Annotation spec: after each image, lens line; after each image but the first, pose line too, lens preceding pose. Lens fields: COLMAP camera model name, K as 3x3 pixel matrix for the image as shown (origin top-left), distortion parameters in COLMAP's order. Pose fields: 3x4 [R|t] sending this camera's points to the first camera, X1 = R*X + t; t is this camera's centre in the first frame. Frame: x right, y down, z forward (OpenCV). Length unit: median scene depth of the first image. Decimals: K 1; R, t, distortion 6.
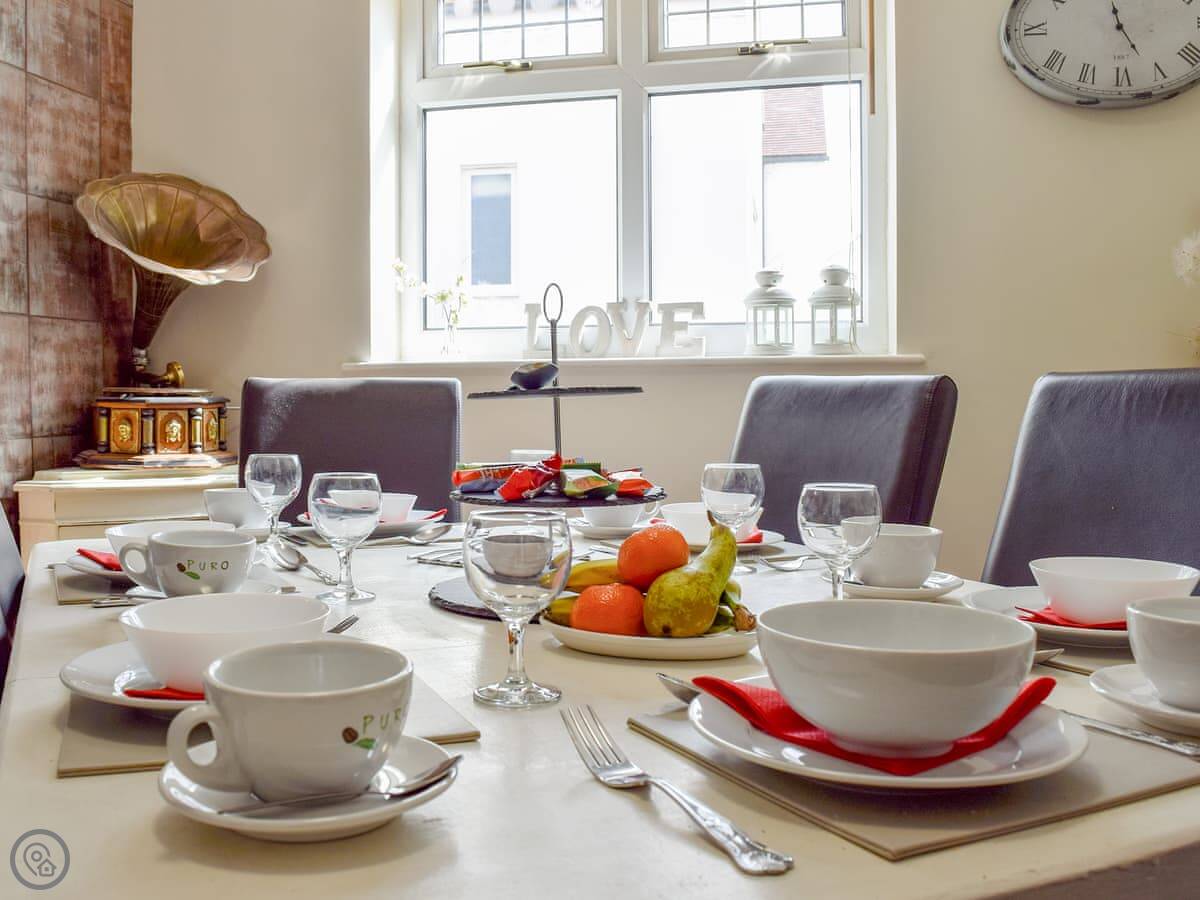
lens RADIAL K [[1199.1, 0, 614.6], [0, 1199.1, 440.6], [0, 0, 1]] dist [-0.099662, 0.013178]
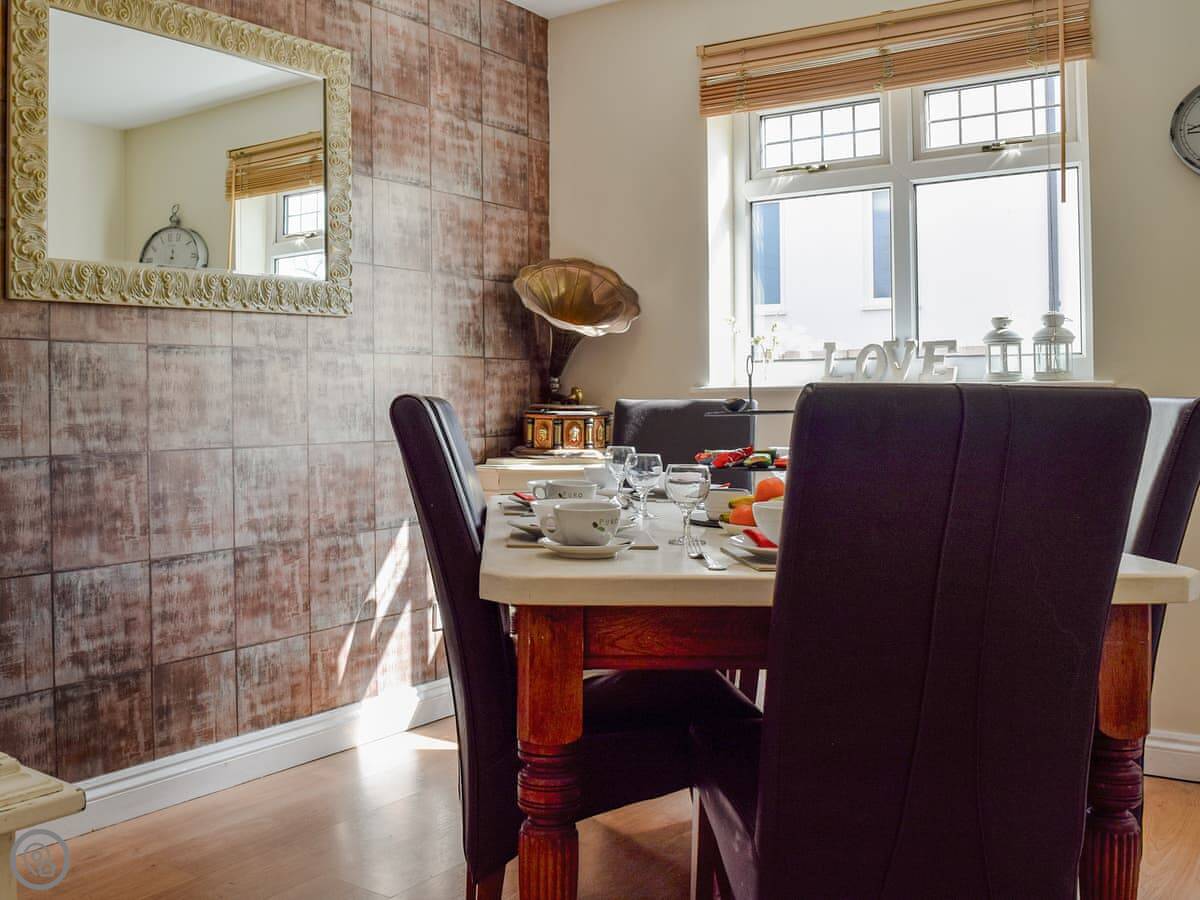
lens RADIAL K [[1199.1, 0, 614.6], [0, 1199.1, 440.6], [0, 0, 1]] dist [-0.099662, 0.013178]
pose [[0.941750, 0.010643, -0.336144, 0.179621], [-0.013398, 0.999893, -0.005878, 0.008465], [0.336045, 0.010039, 0.941792, -0.399100]]
